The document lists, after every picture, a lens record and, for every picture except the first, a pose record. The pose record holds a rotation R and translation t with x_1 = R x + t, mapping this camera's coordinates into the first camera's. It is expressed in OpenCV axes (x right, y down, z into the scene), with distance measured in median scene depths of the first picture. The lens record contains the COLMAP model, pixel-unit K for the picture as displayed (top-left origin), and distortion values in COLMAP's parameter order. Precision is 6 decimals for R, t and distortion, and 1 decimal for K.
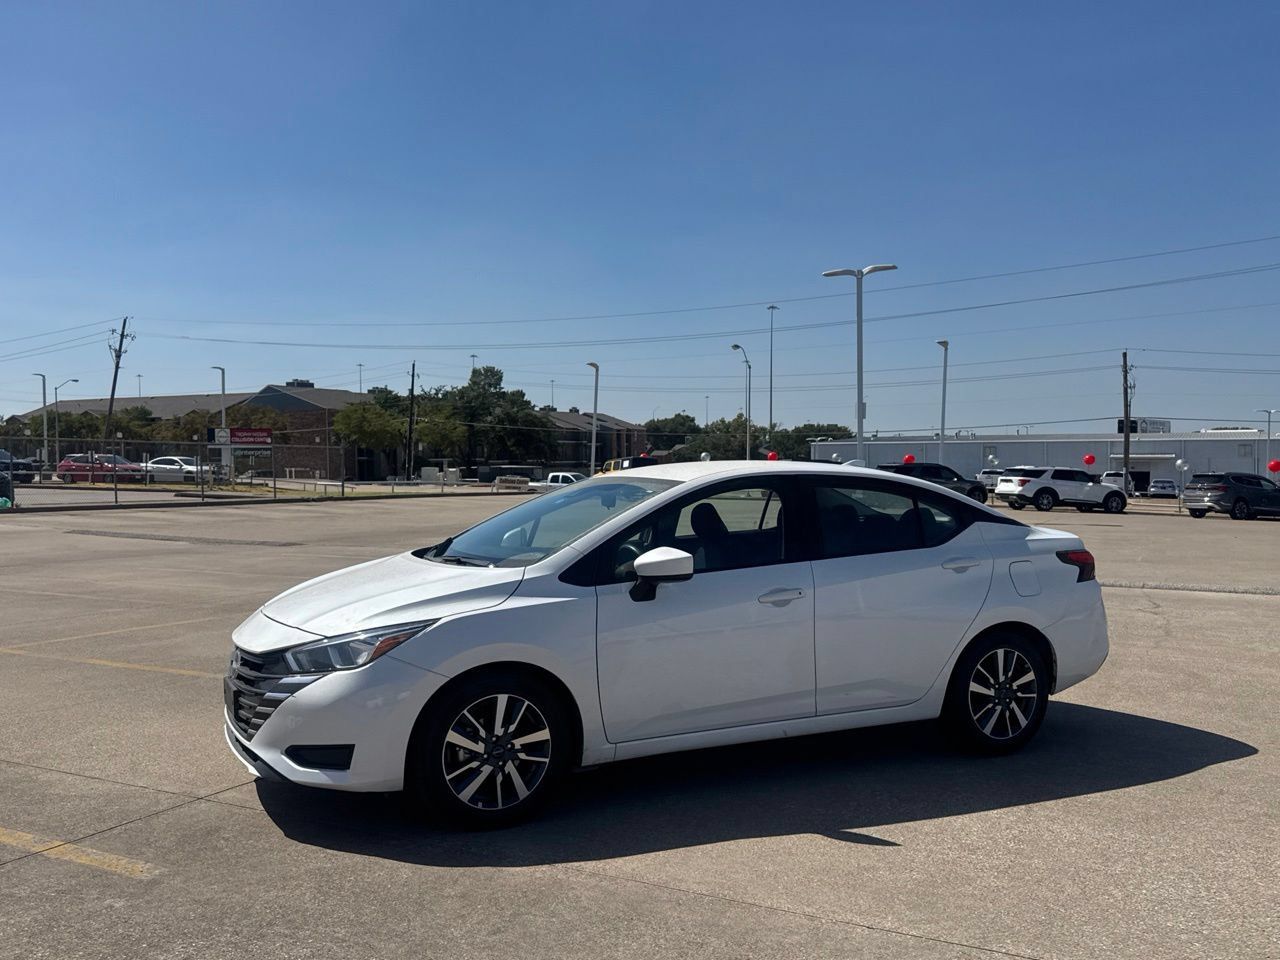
lens RADIAL K [[1093.2, 0, 634.2], [0, 1093.2, 479.3], [0, 0, 1]] dist [0.182060, -0.393657]
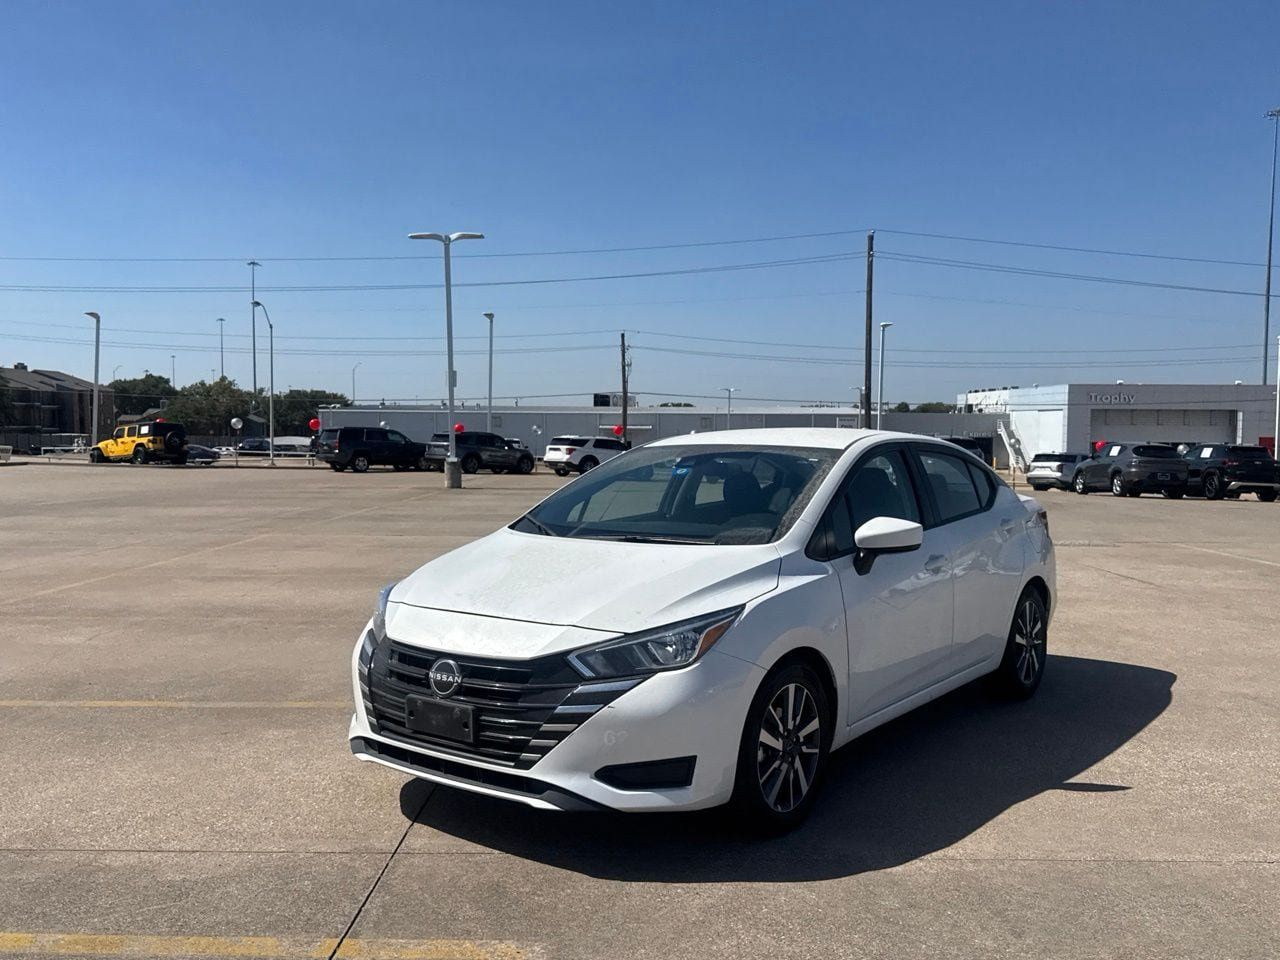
lens RADIAL K [[1093.2, 0, 634.2], [0, 1093.2, 479.3], [0, 0, 1]] dist [0.182060, -0.393657]
pose [[0.896186, -0.012985, 0.443489, -0.085588], [0.000270, 0.999587, 0.028723, 0.000043], [-0.443679, -0.025622, 0.895819, 0.033334]]
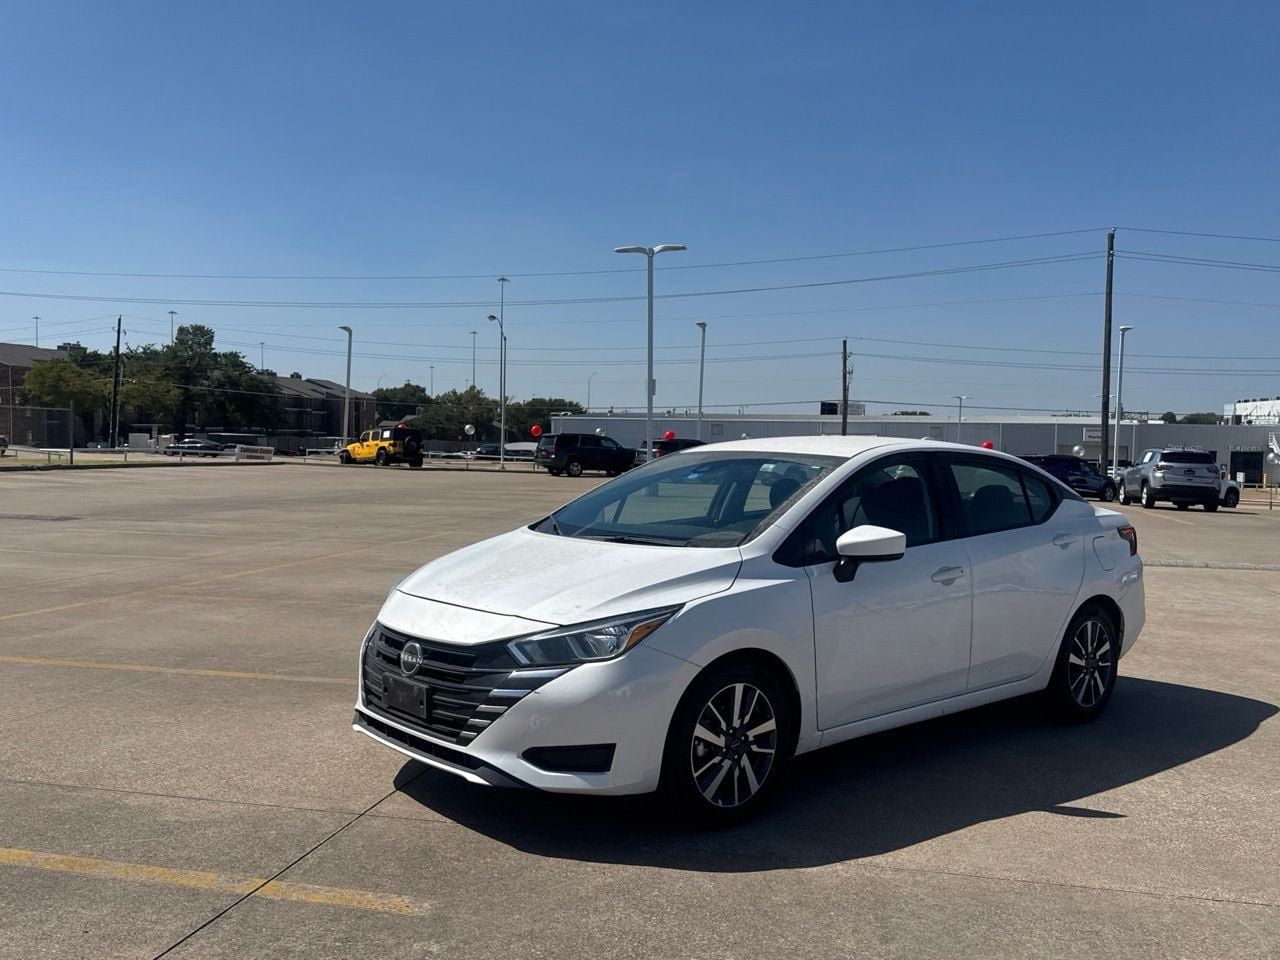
lens RADIAL K [[1093.2, 0, 634.2], [0, 1093.2, 479.3], [0, 0, 1]] dist [0.182060, -0.393657]
pose [[0.968703, 0.008240, 0.248086, -0.059000], [-0.014350, 0.999636, 0.022830, 0.000241], [-0.247808, -0.025675, 0.968469, 0.016342]]
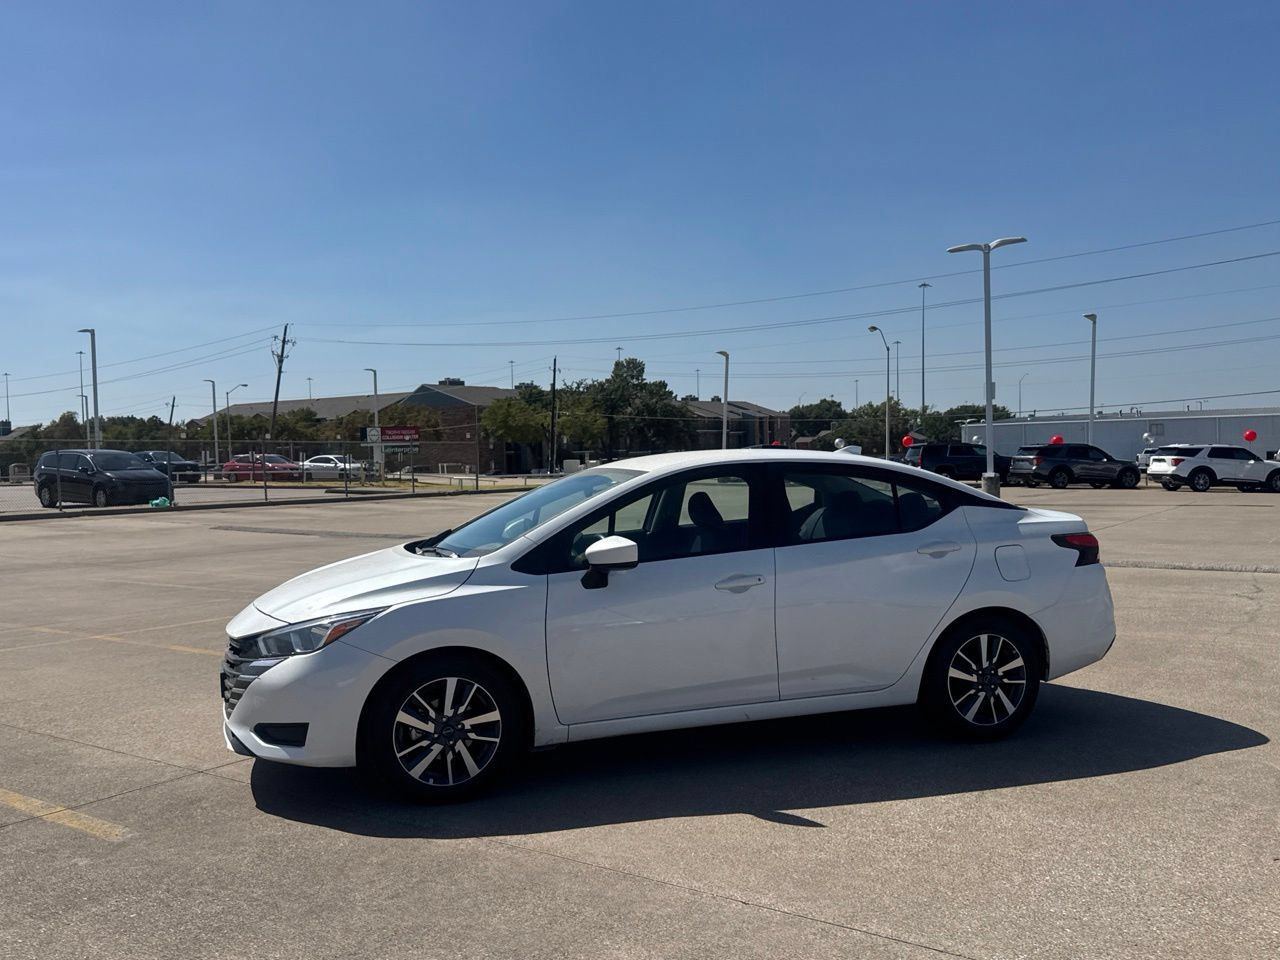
lens RADIAL K [[1093.2, 0, 634.2], [0, 1093.2, 479.3], [0, 0, 1]] dist [0.182060, -0.393657]
pose [[0.990720, -0.019918, -0.134450, 0.026893], [0.021243, 0.999739, 0.008428, -0.000018], [0.134247, -0.011206, 0.990884, -0.003011]]
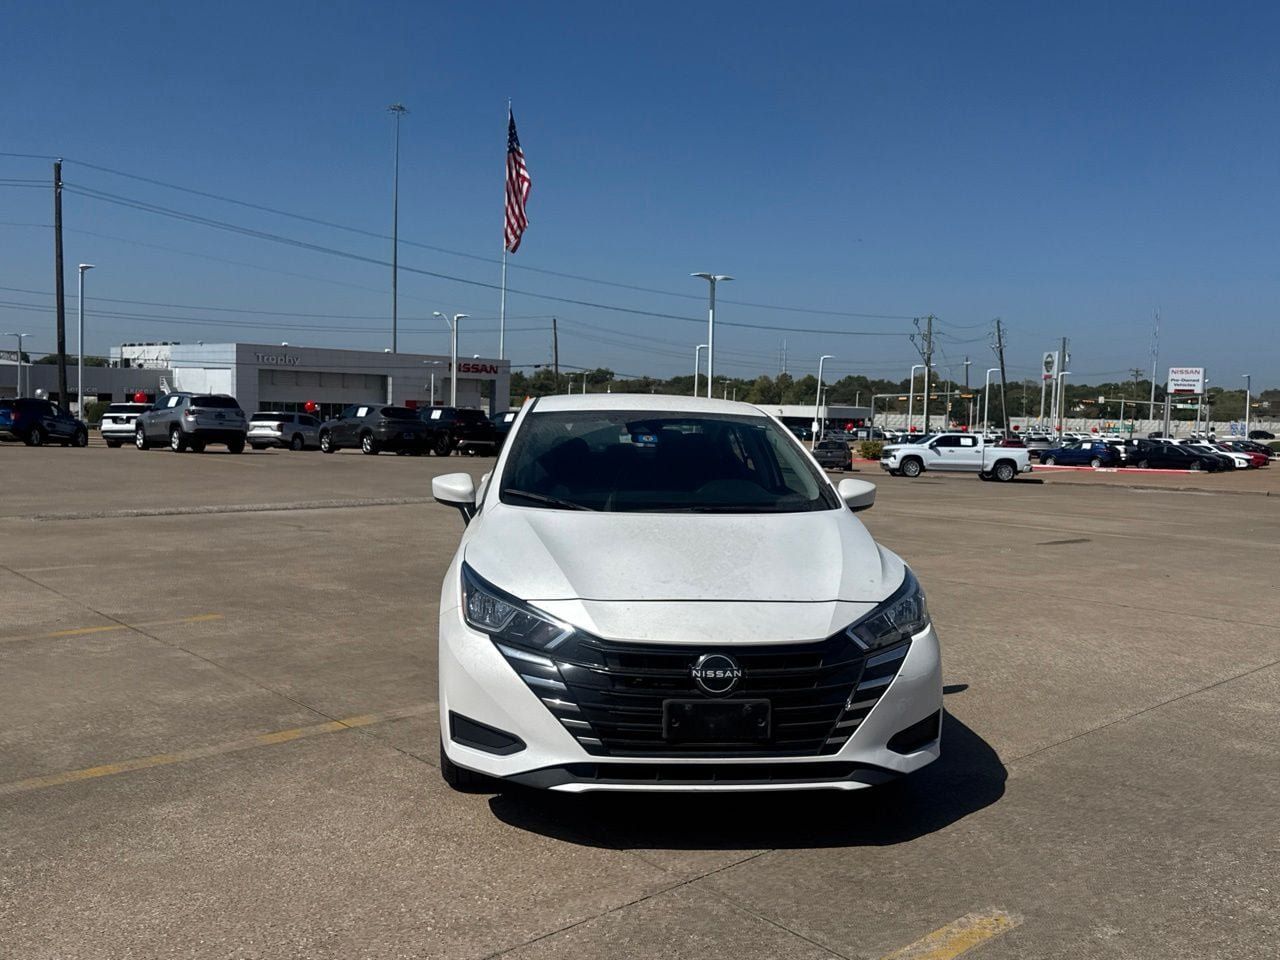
lens RADIAL K [[1093.2, 0, 634.2], [0, 1093.2, 479.3], [0, 0, 1]] dist [0.182060, -0.393657]
pose [[0.359656, -0.053074, 0.931574, -0.150580], [-0.012112, 0.998031, 0.061536, -0.000365], [-0.933006, -0.033415, 0.358305, 0.116456]]
